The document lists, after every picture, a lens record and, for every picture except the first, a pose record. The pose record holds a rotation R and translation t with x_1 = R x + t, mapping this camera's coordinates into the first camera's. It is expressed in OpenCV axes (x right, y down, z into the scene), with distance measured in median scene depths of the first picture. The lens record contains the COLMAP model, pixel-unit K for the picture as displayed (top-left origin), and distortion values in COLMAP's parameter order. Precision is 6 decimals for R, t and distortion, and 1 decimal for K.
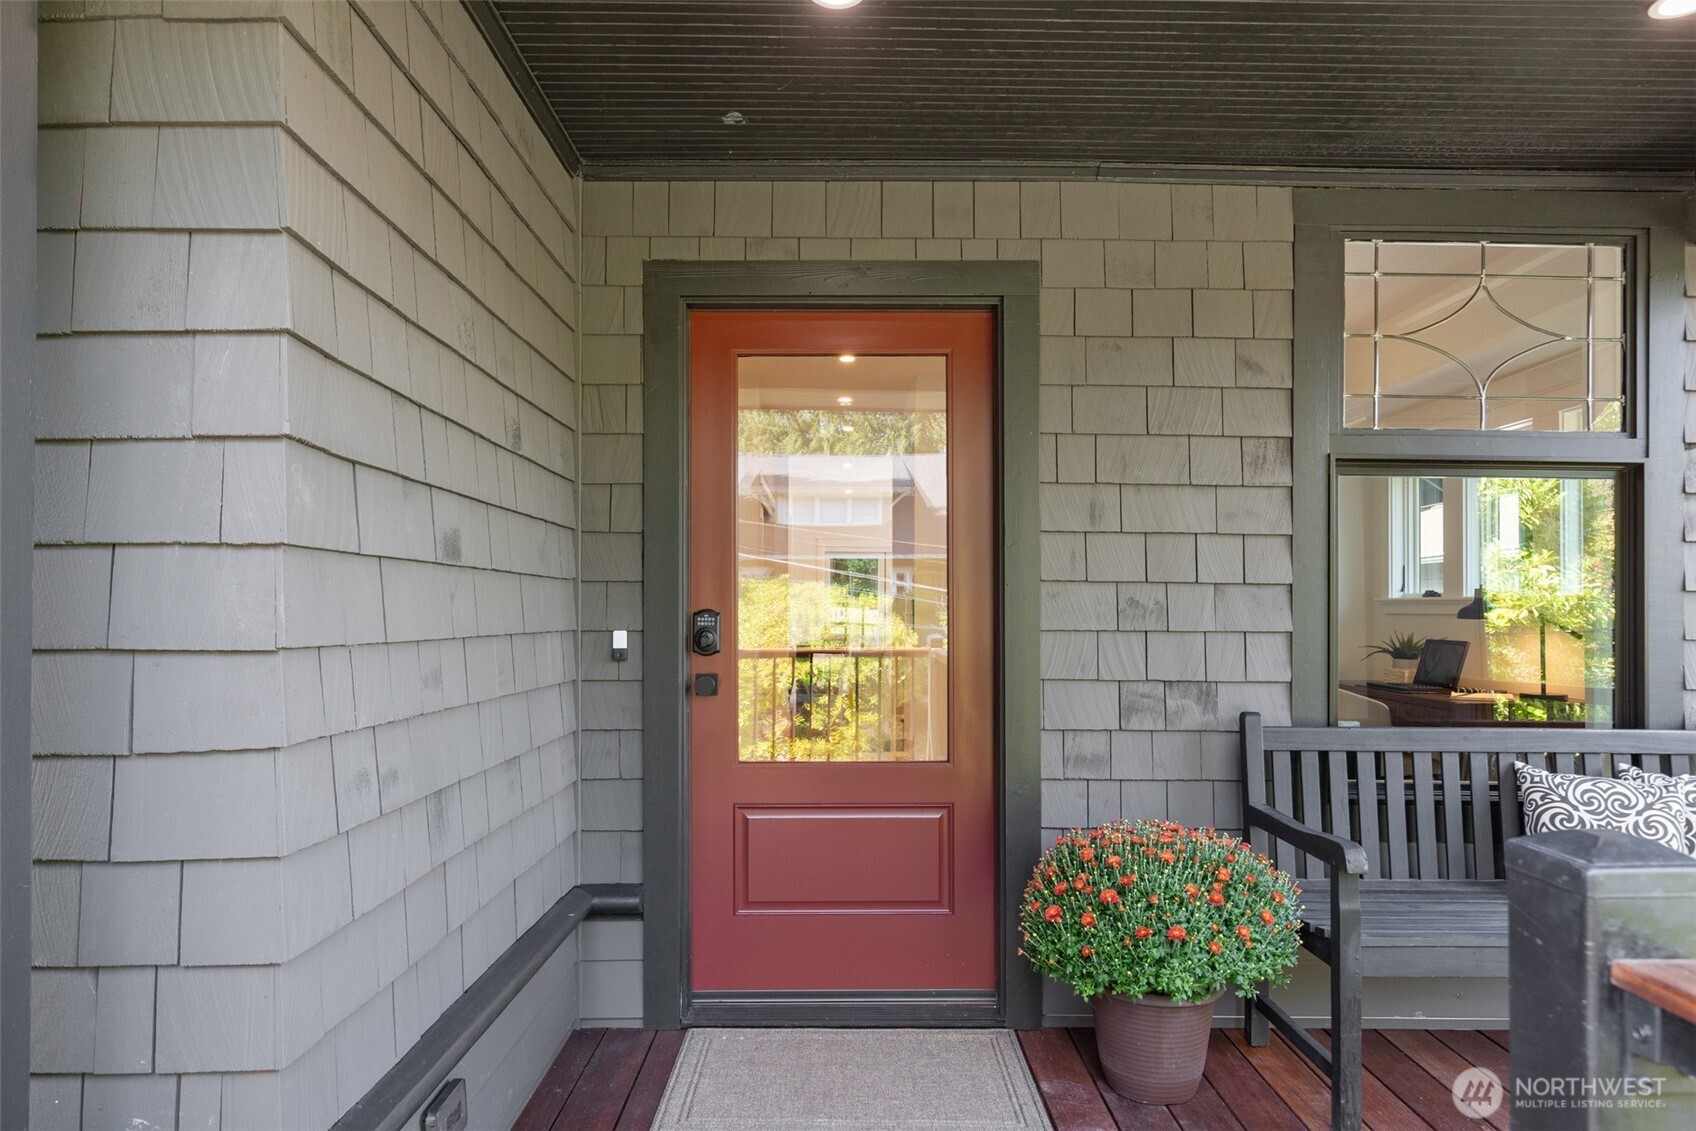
lens RADIAL K [[952.3, 0, 849.3], [0, 952.3, 615.2], [0, 0, 1]] dist [0.004211, 0.000938]
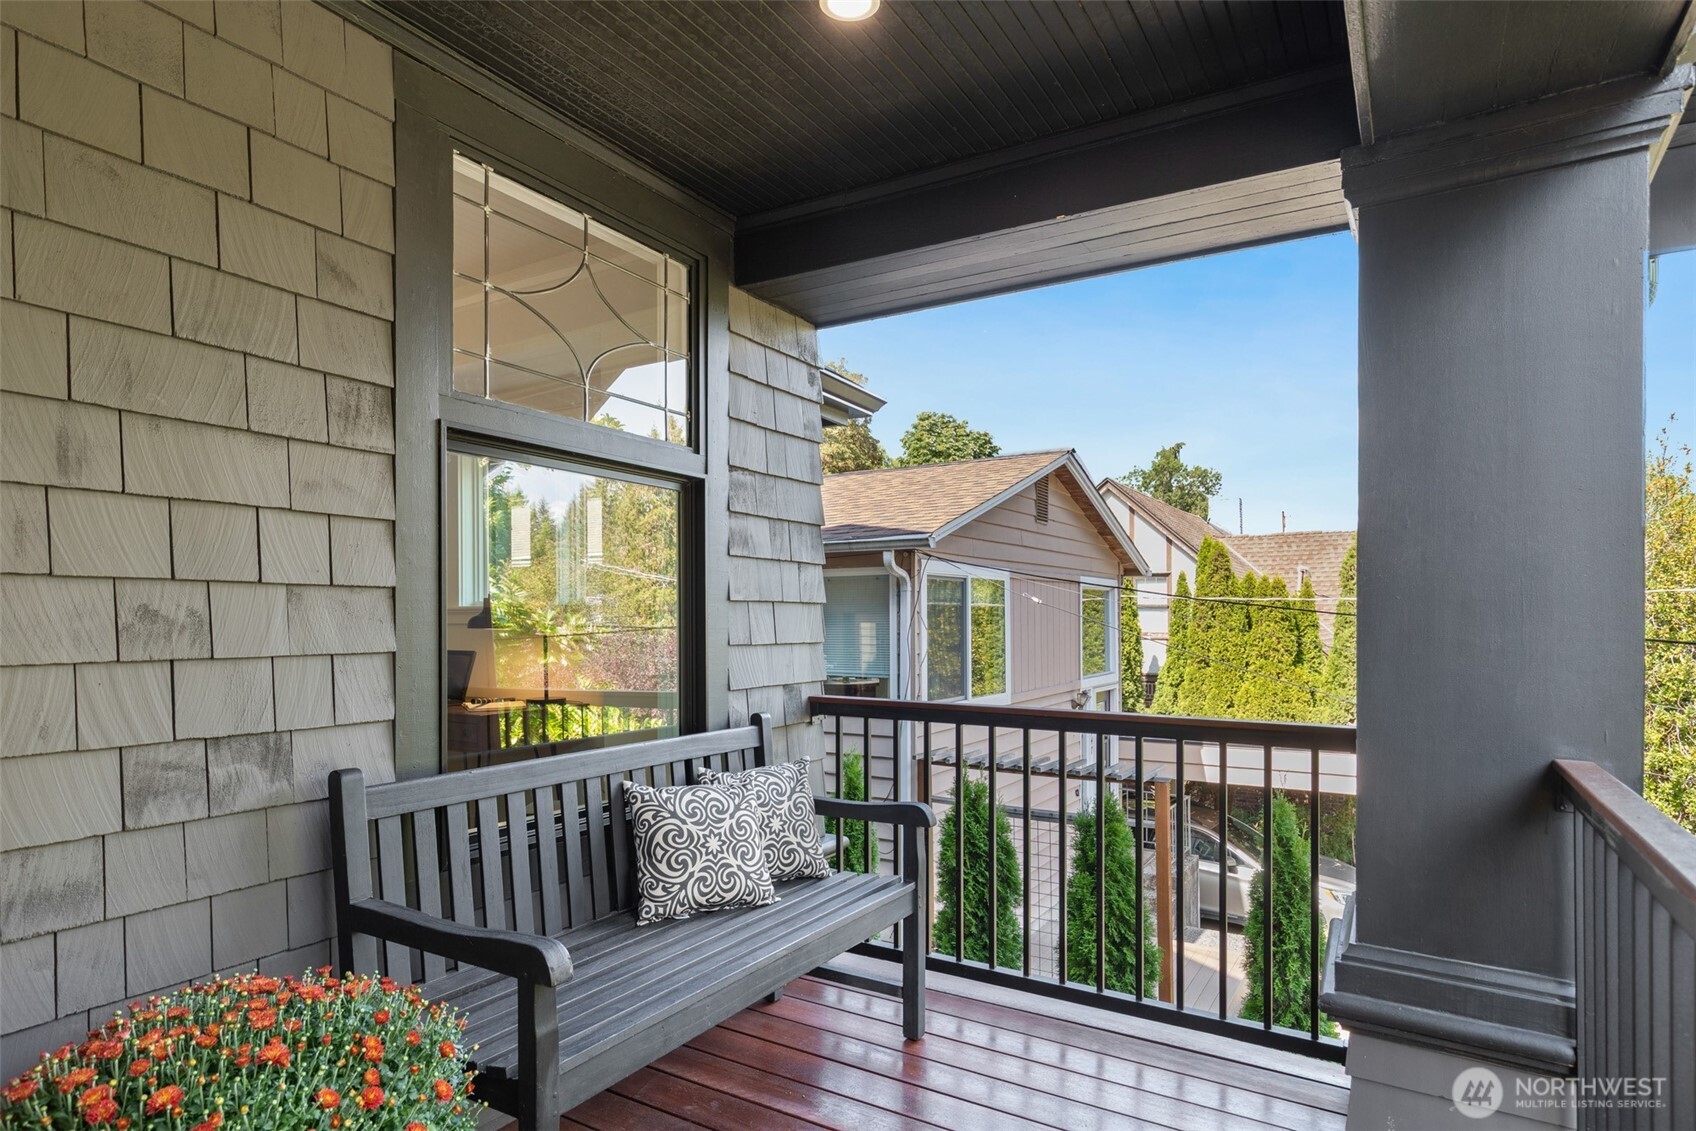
lens RADIAL K [[952.3, 0, 849.3], [0, 952.3, 615.2], [0, 0, 1]] dist [0.004211, 0.000938]
pose [[0.523873, -0.006486, 0.851772, 0.019348], [0.015589, 0.999877, -0.001975, -0.004192], [-0.851654, 0.014313, 0.523910, 0.315217]]
